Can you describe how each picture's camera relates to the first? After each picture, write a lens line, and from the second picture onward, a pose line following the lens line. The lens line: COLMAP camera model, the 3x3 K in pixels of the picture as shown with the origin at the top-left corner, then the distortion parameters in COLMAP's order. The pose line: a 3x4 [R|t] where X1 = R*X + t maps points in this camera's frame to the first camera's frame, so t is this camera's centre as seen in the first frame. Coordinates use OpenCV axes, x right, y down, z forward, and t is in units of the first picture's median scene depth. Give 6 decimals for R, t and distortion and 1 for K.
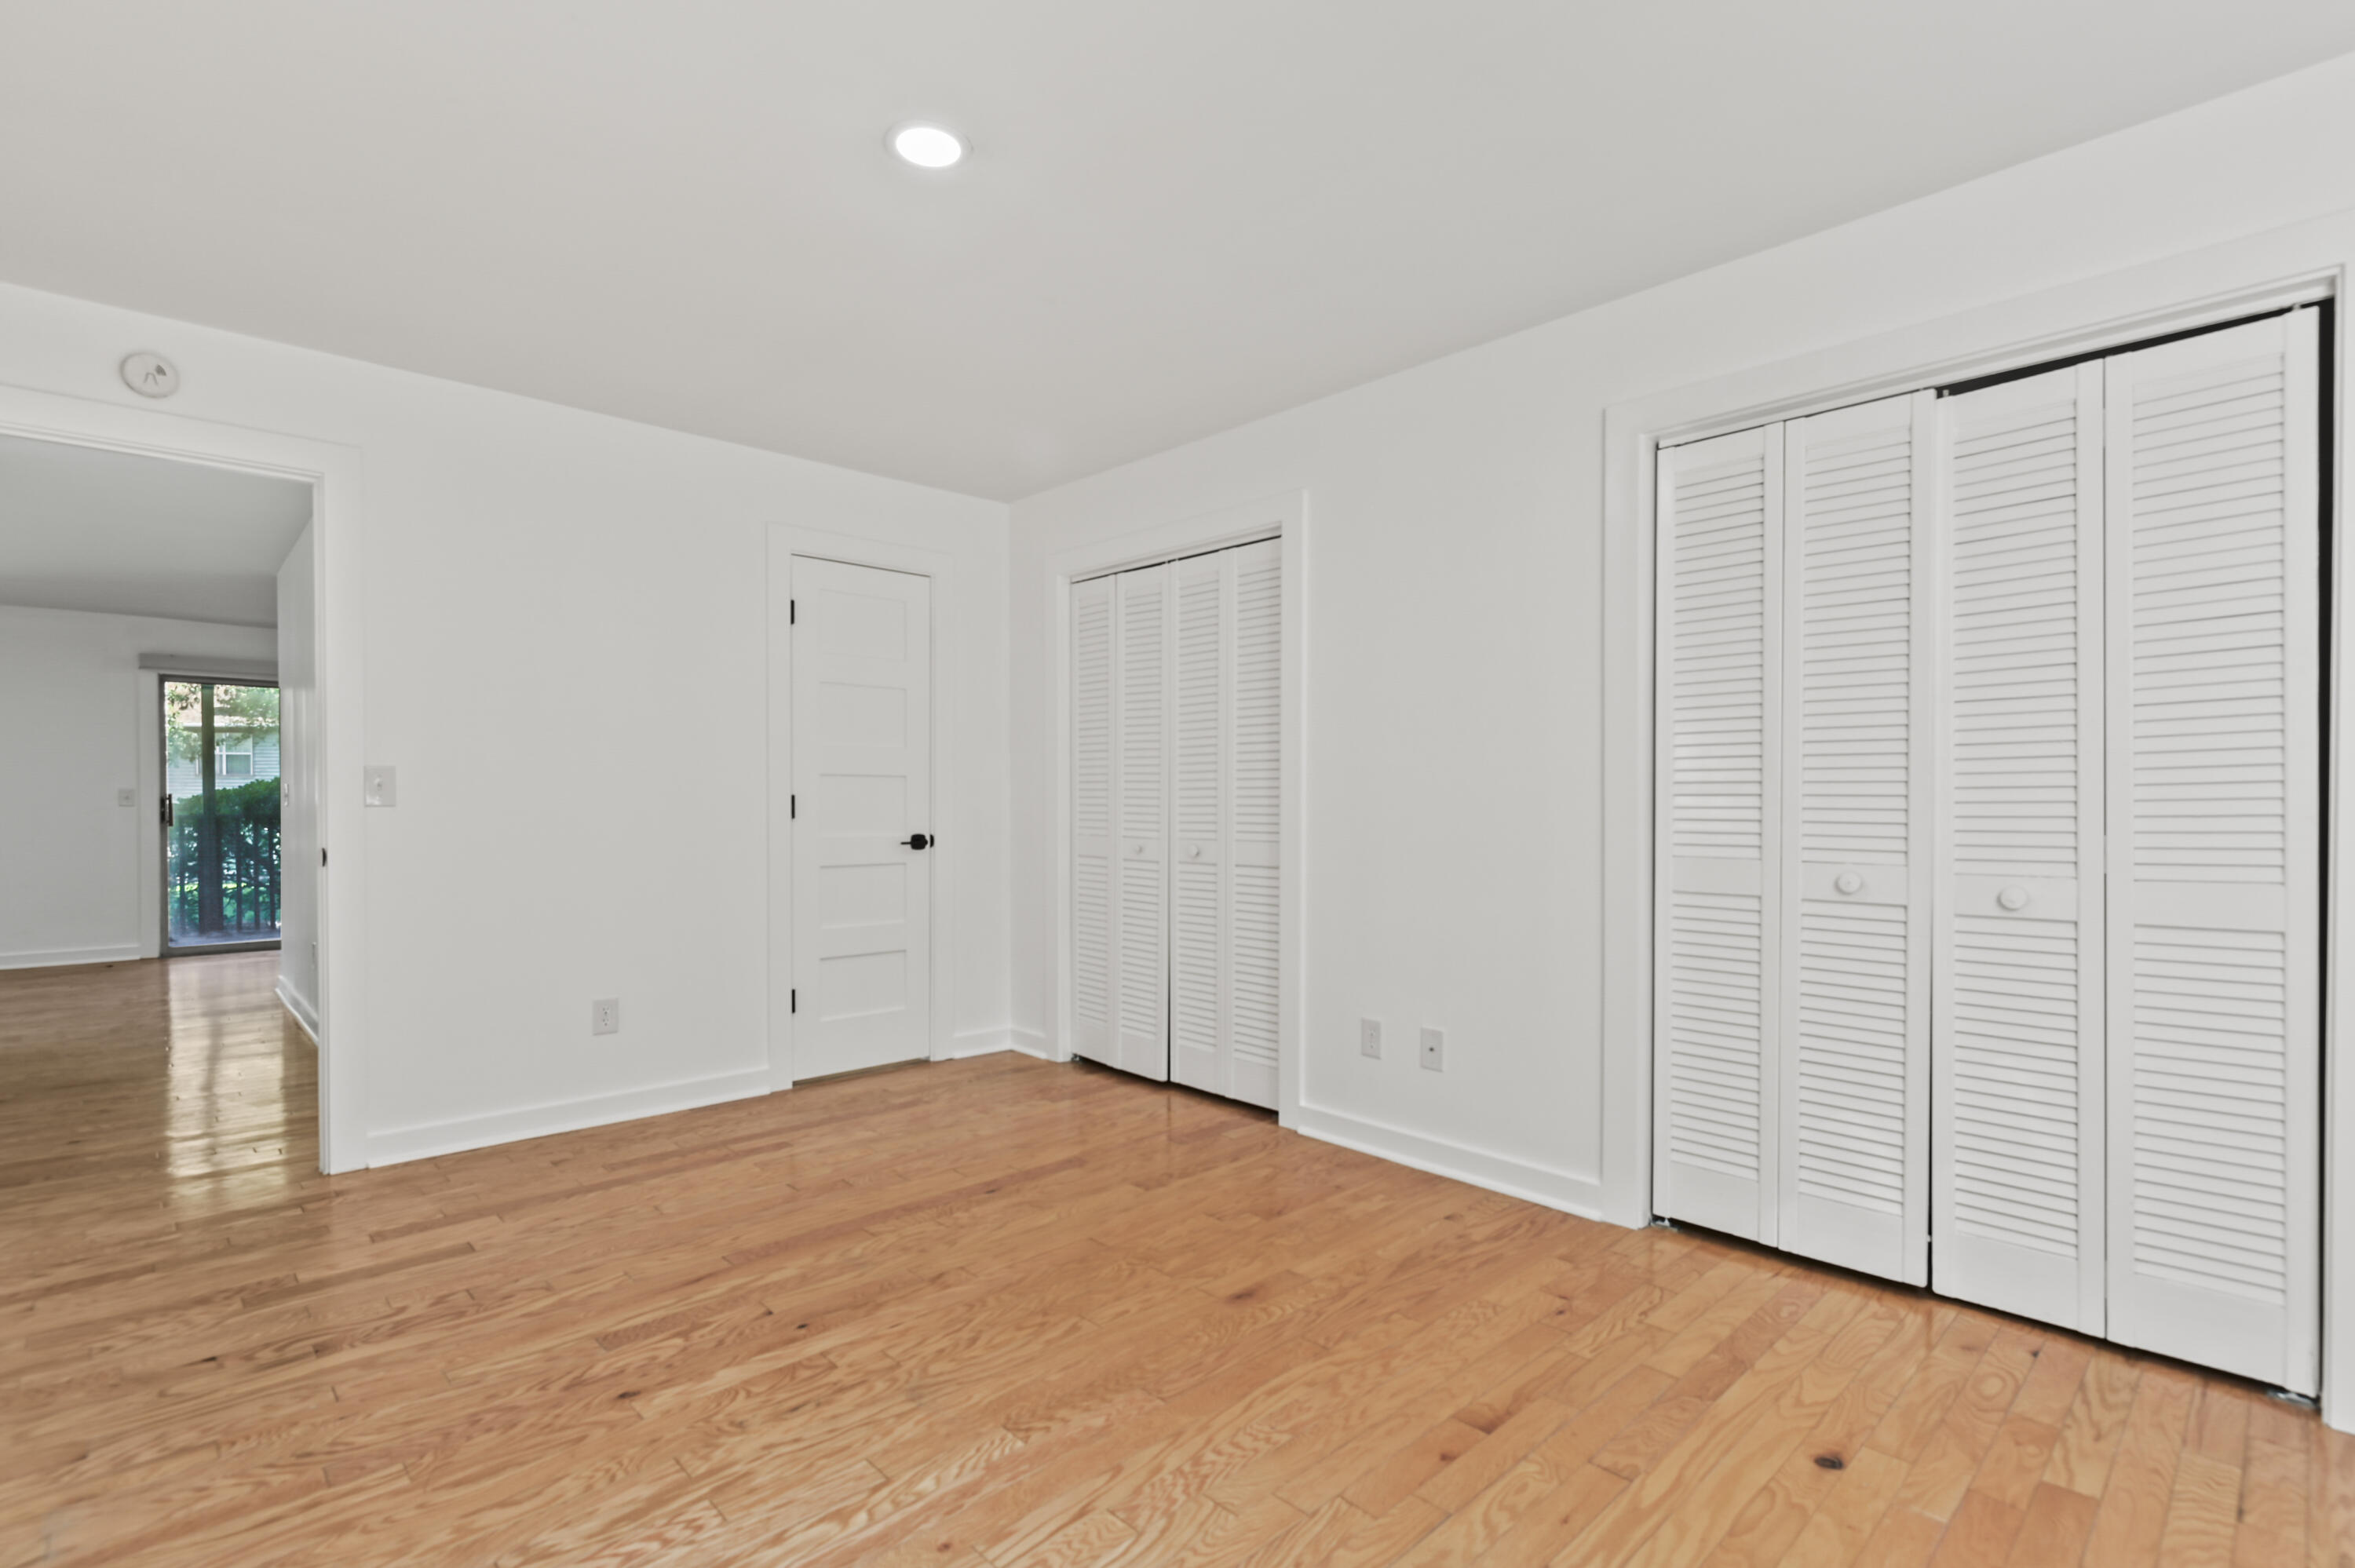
lens RADIAL K [[1116.1, 0, 1171.3], [0, 1116.1, 811.3], [0, 0, 1]] dist [-0.001281, -0.000348]
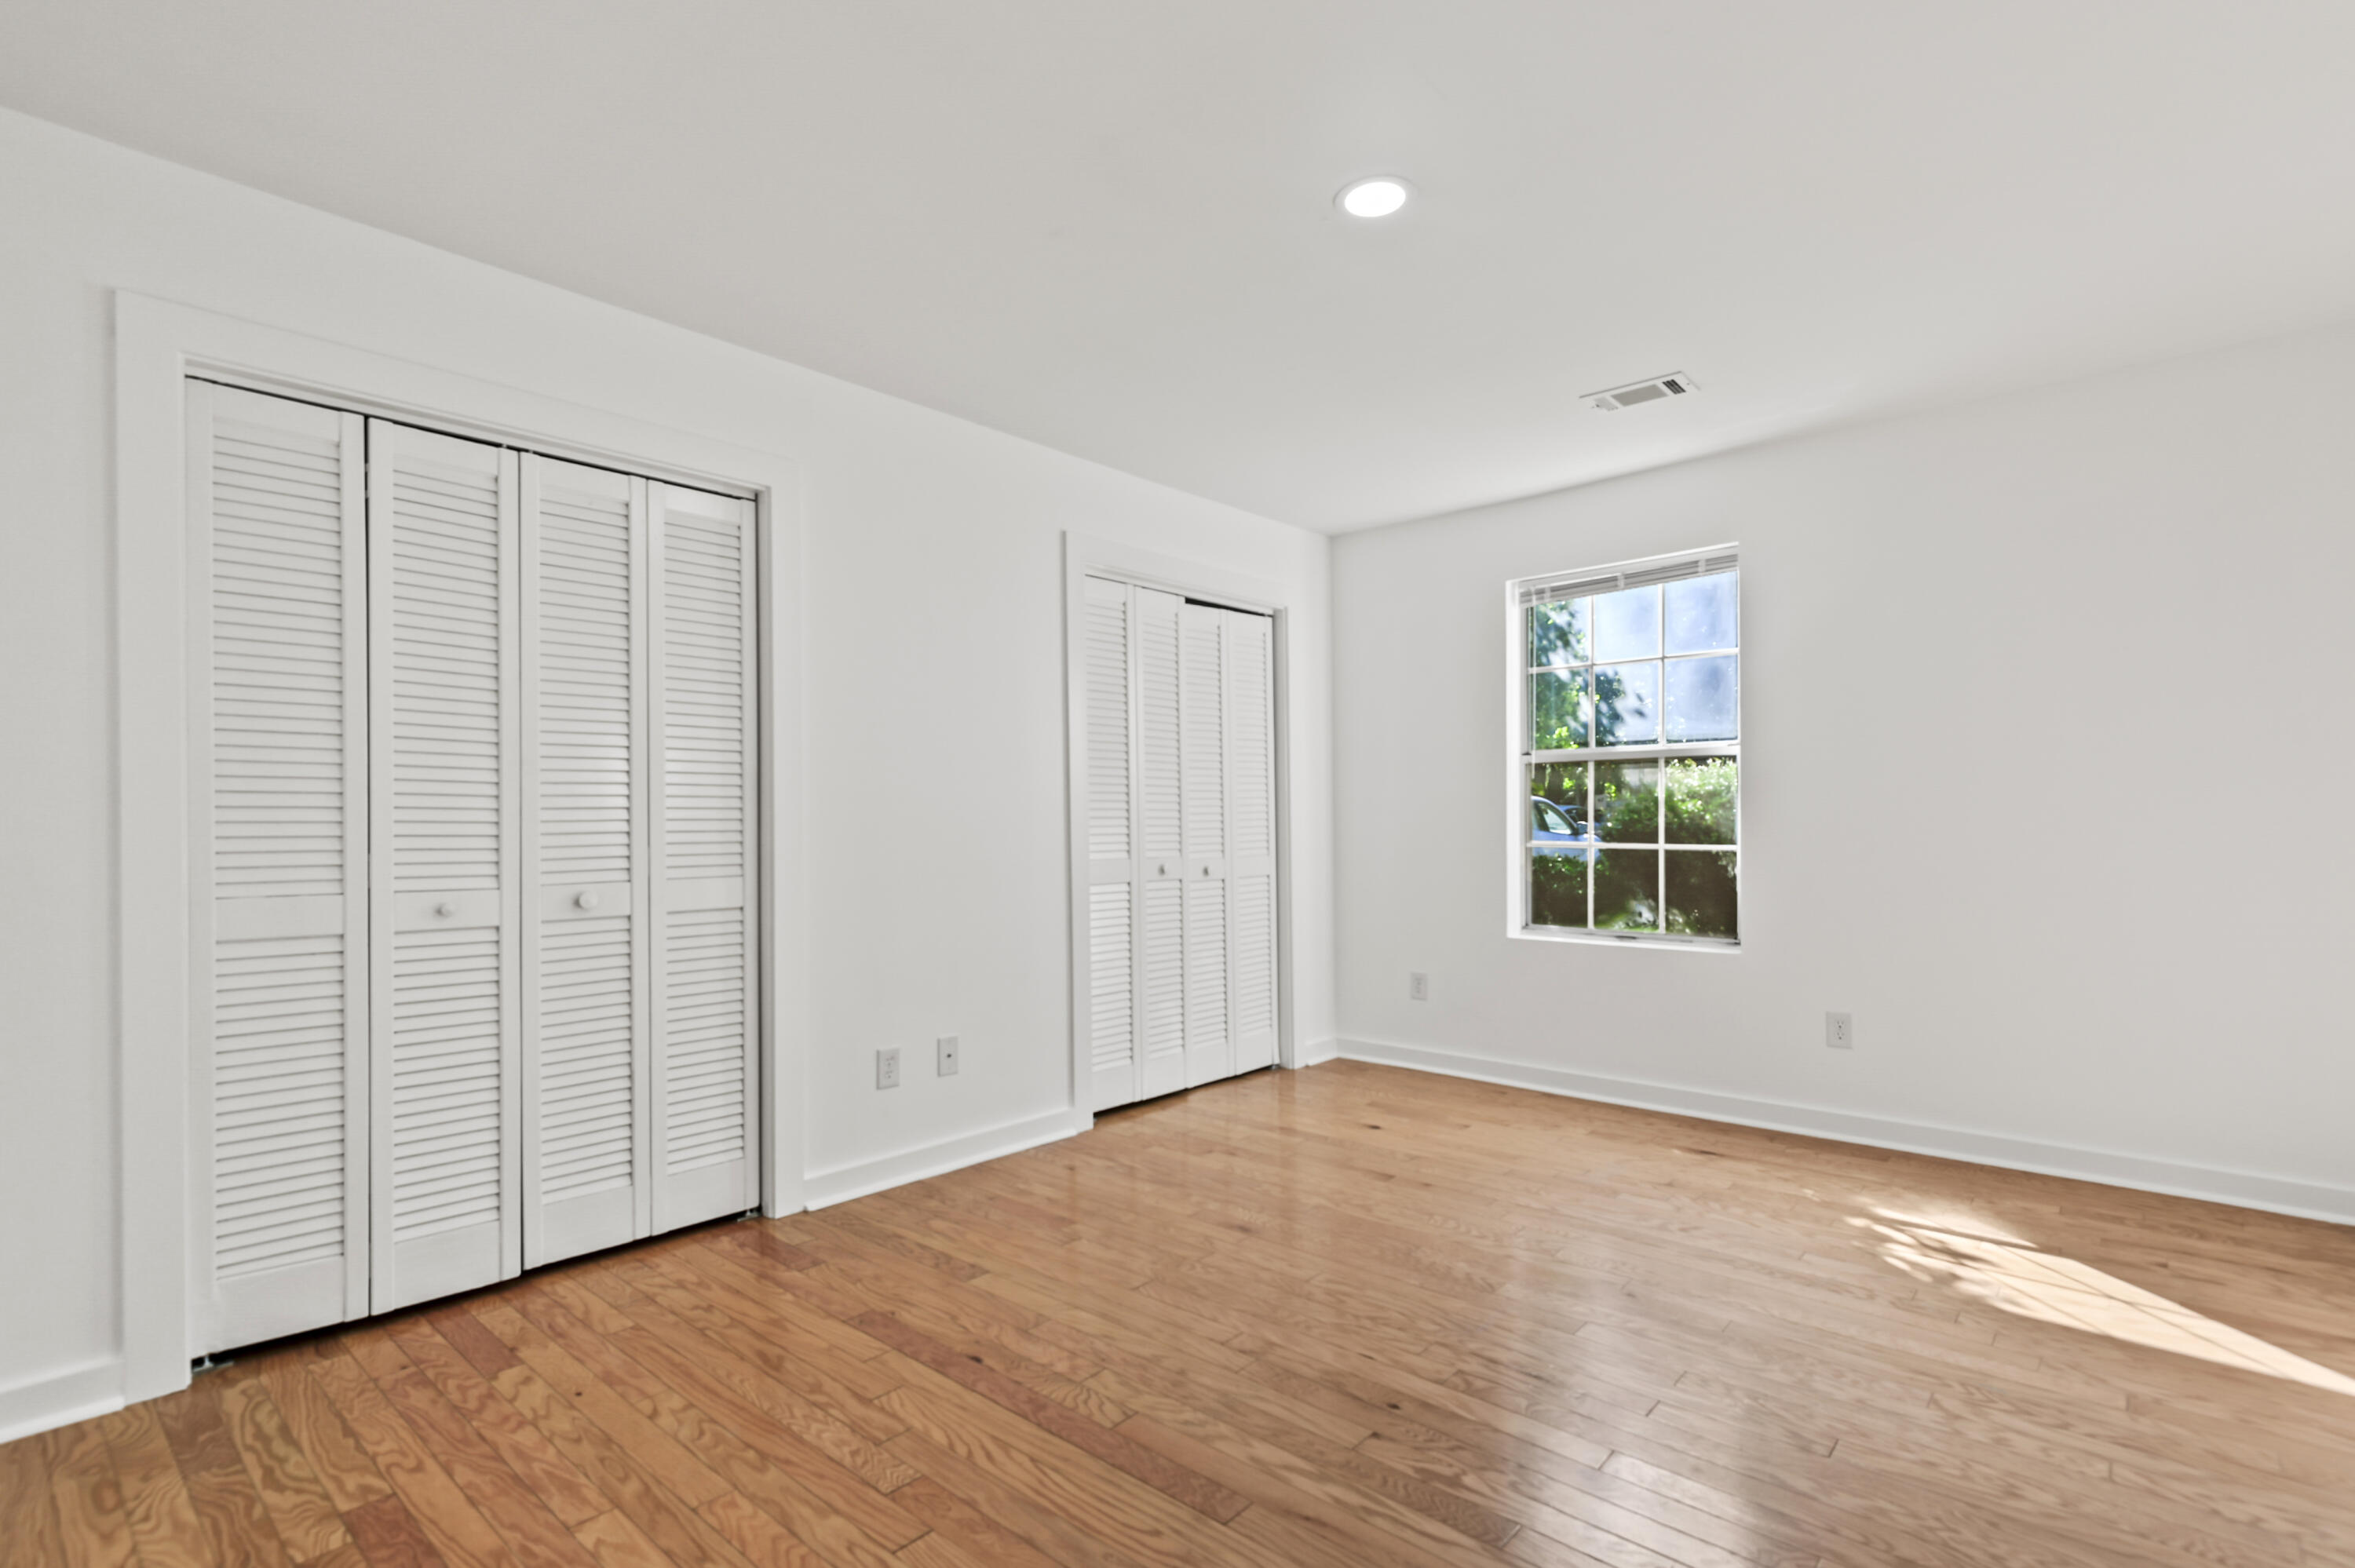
lens RADIAL K [[1113.6, 0, 1178.6], [0, 1113.6, 815.1], [0, 0, 1]] dist [0.002639, -0.016837]
pose [[-0.090338, -0.000156, 0.995911, -0.920213], [0.011982, 0.999927, 0.001243, -0.017214], [-0.995839, 0.012045, -0.090329, 0.946004]]
